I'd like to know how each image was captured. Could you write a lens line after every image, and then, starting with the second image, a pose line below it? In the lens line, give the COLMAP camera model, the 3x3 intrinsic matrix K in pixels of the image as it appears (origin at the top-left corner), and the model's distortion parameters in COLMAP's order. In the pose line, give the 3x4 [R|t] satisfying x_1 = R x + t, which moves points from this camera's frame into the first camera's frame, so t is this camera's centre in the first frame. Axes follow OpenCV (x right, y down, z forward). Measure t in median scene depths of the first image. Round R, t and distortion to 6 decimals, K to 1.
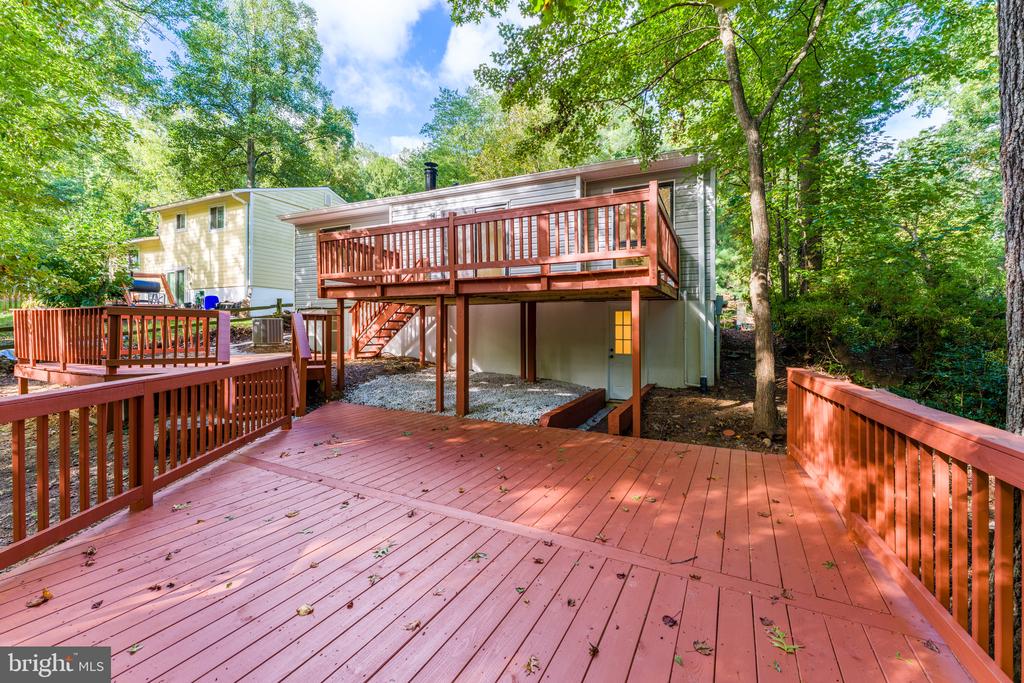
lens RADIAL K [[416.0, 0, 517.7], [0, 416.0, 332.9], [0, 0, 1]] dist [-0.003081, -0.000410]
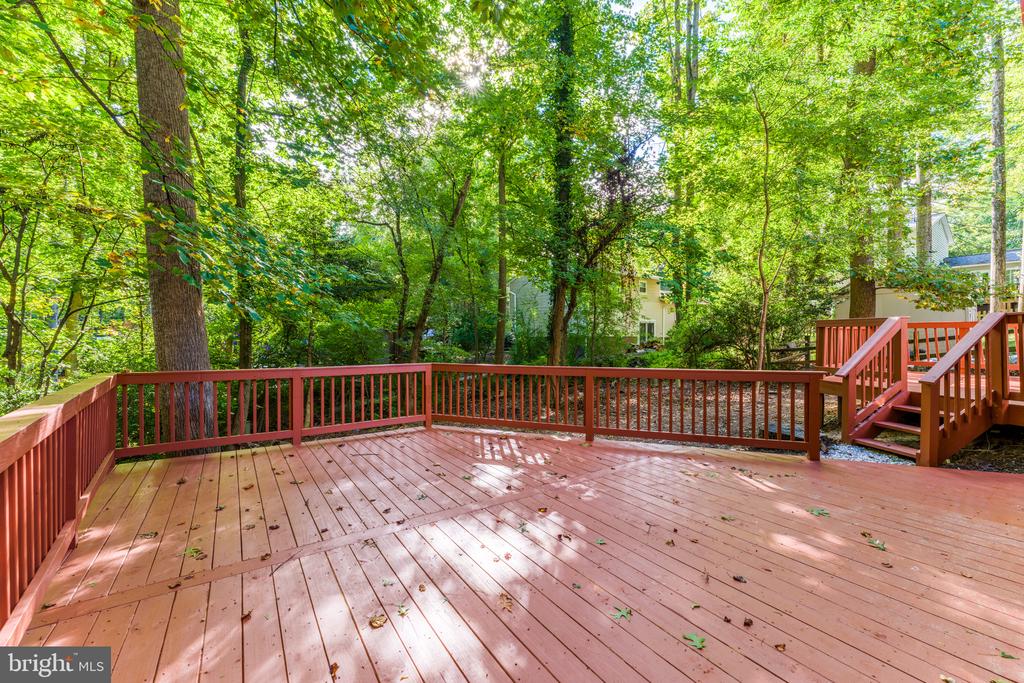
lens RADIAL K [[416.0, 0, 512.4], [0, 416.0, 340.3], [0, 0, 1]] dist [-0.003081, -0.000410]
pose [[-0.480970, 0.001206, -0.876736, 1.161112], [-0.007703, 0.999955, 0.005601, -0.008817], [0.876703, 0.009448, -0.480939, 2.259035]]
